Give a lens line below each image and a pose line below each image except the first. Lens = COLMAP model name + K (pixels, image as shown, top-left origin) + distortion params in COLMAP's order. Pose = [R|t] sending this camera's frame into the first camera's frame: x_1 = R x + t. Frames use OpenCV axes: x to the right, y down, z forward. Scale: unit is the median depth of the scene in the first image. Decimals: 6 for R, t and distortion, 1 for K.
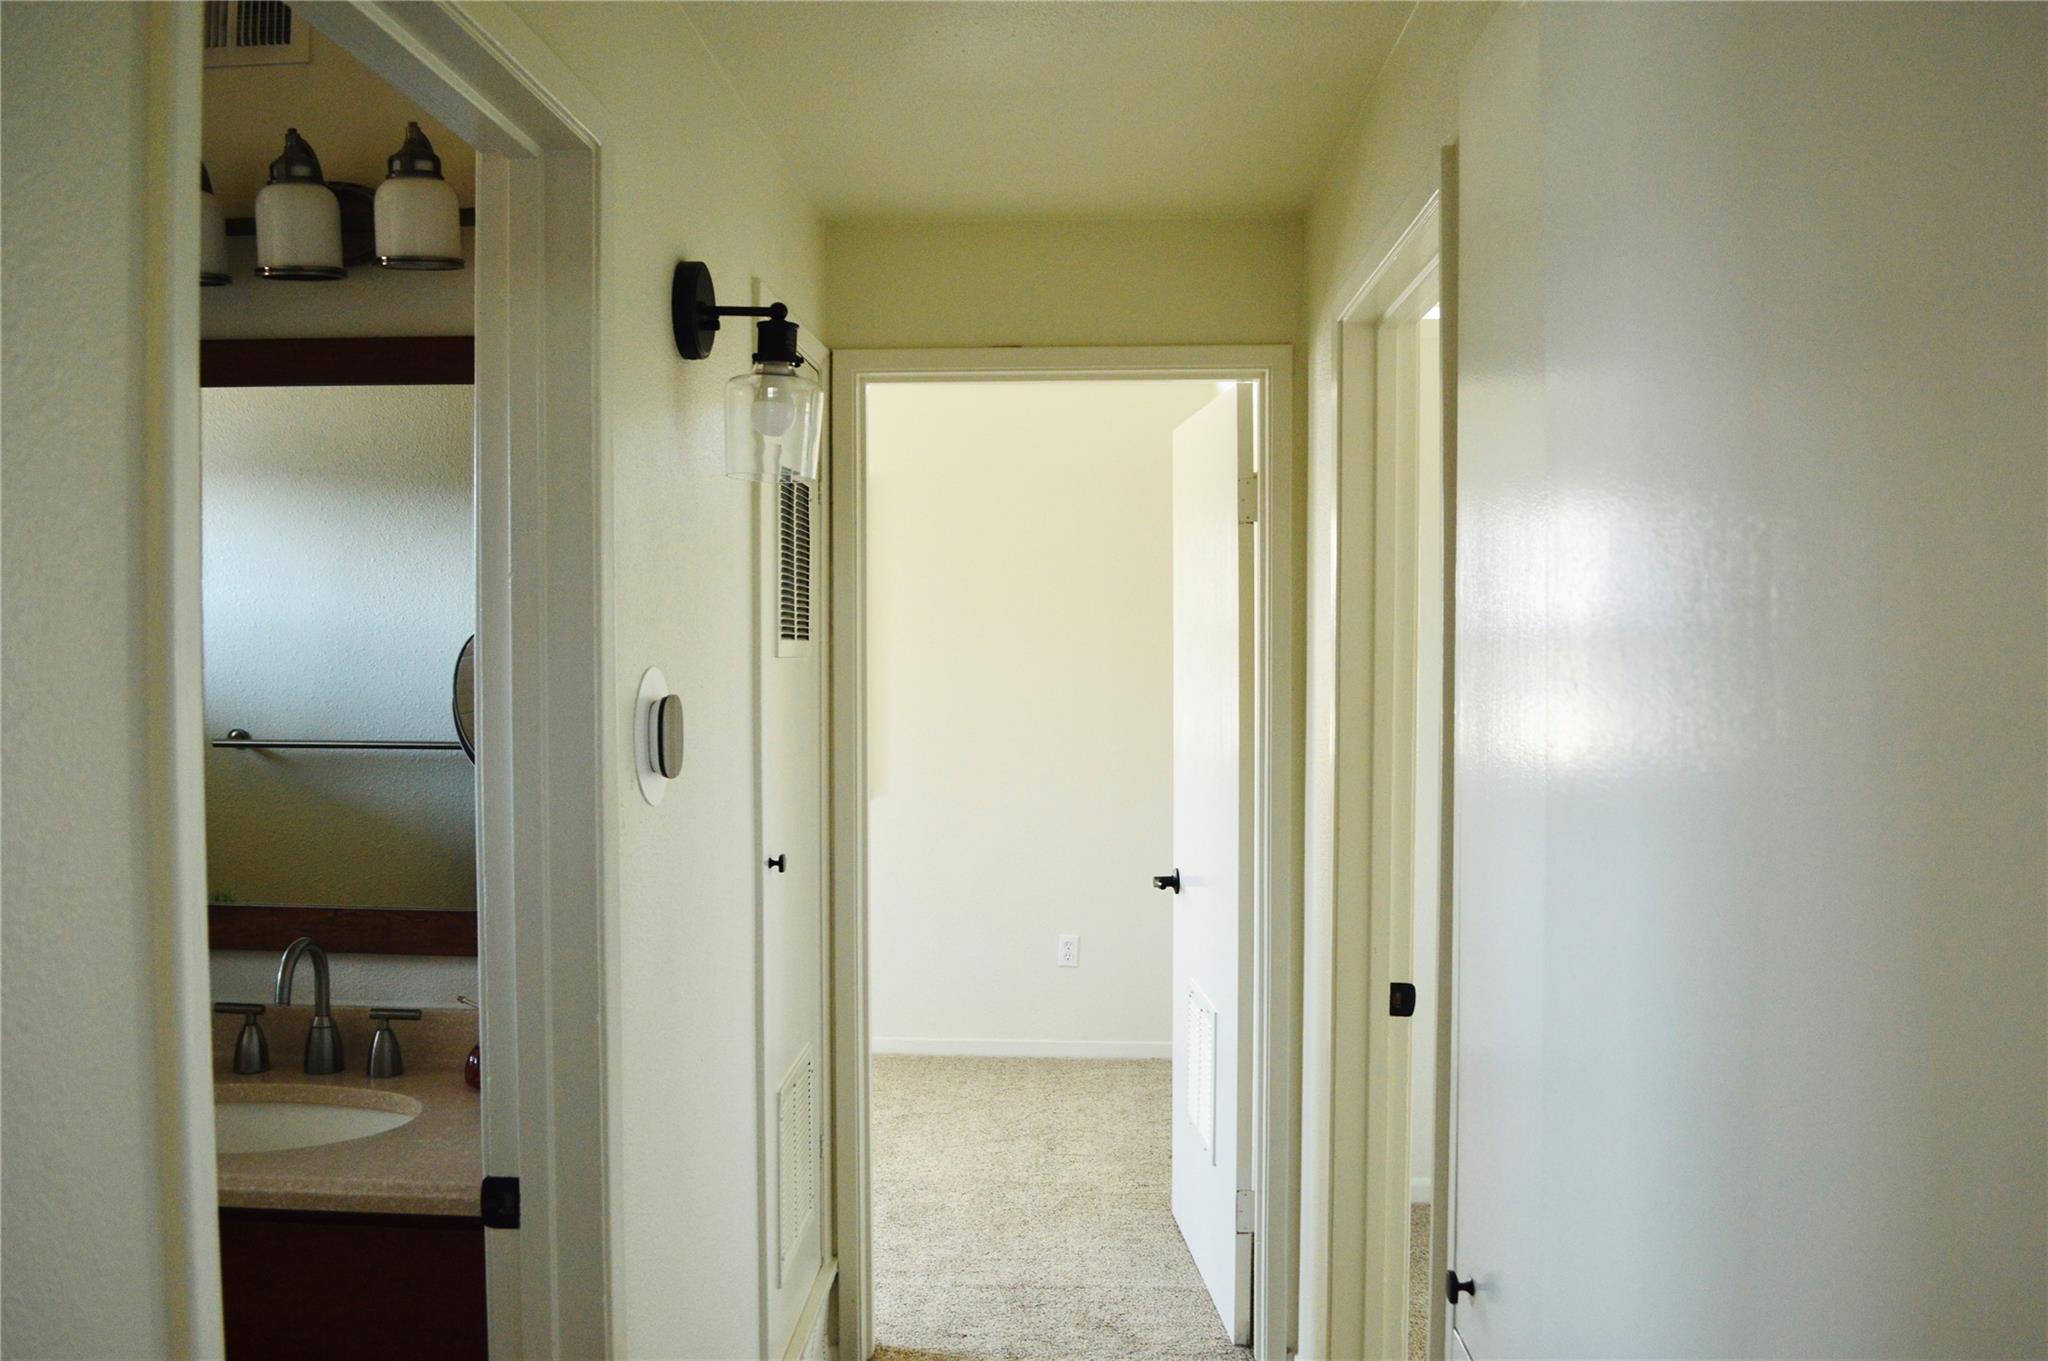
lens RADIAL K [[1692.0, 0, 1025.7], [0, 1692.0, 684.9], [0, 0, 1]] dist [-0.076218, 0.009651]
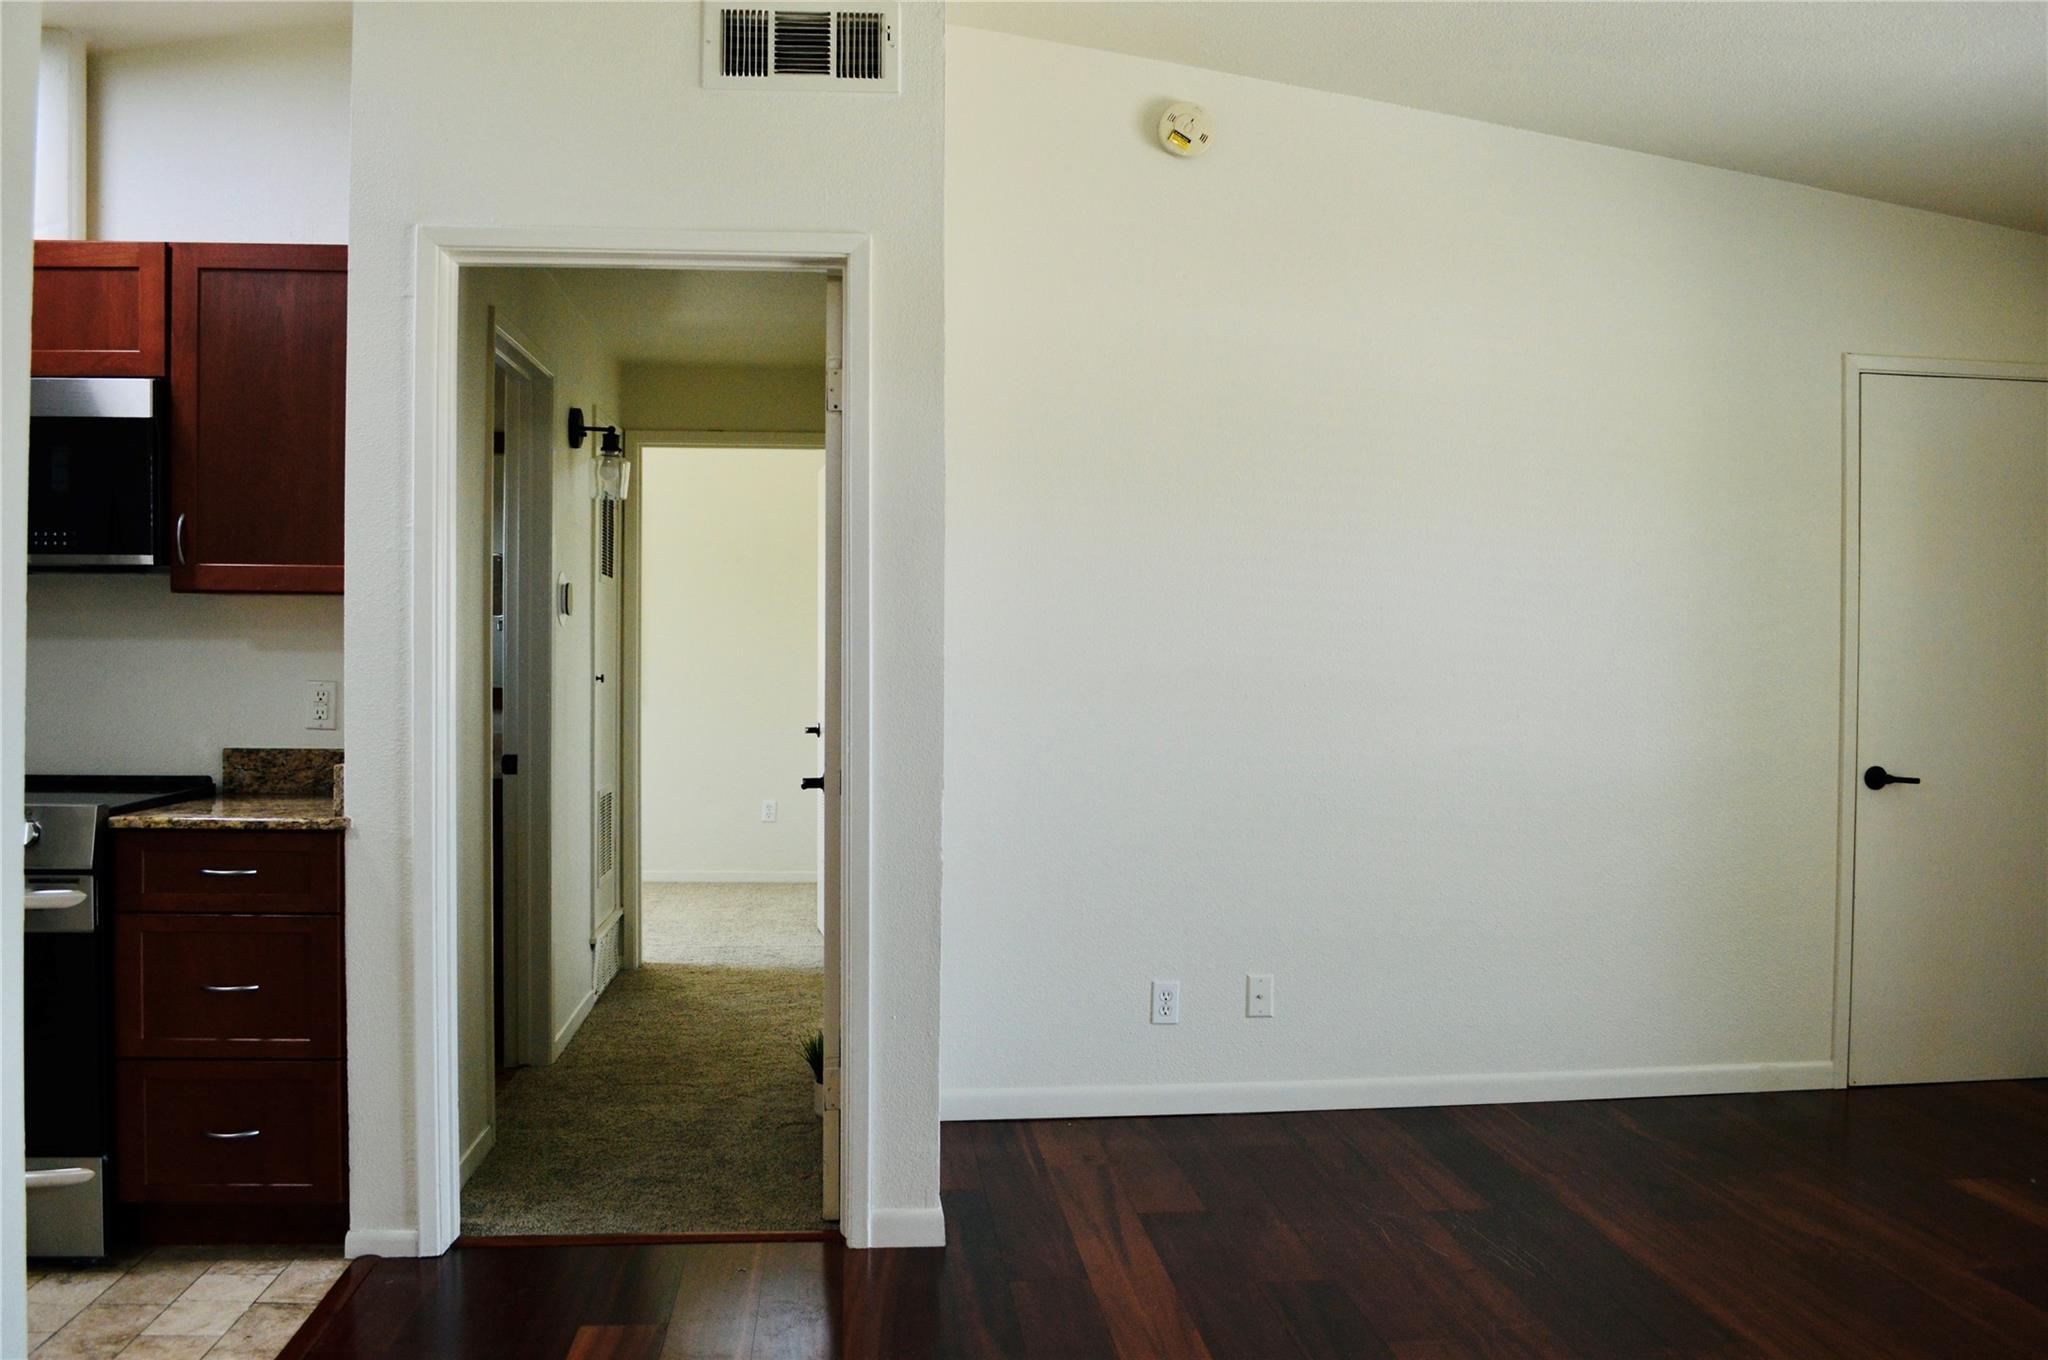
lens RADIAL K [[1692.0, 0, 1032.2], [0, 1692.0, 686.1], [0, 0, 1]] dist [-0.076218, 0.009651]
pose [[0.989023, 0.006245, 0.147633, 0.076967], [-0.004914, 0.999944, -0.009381, 0.132616], [-0.147683, 0.008552, 0.988998, -1.173443]]
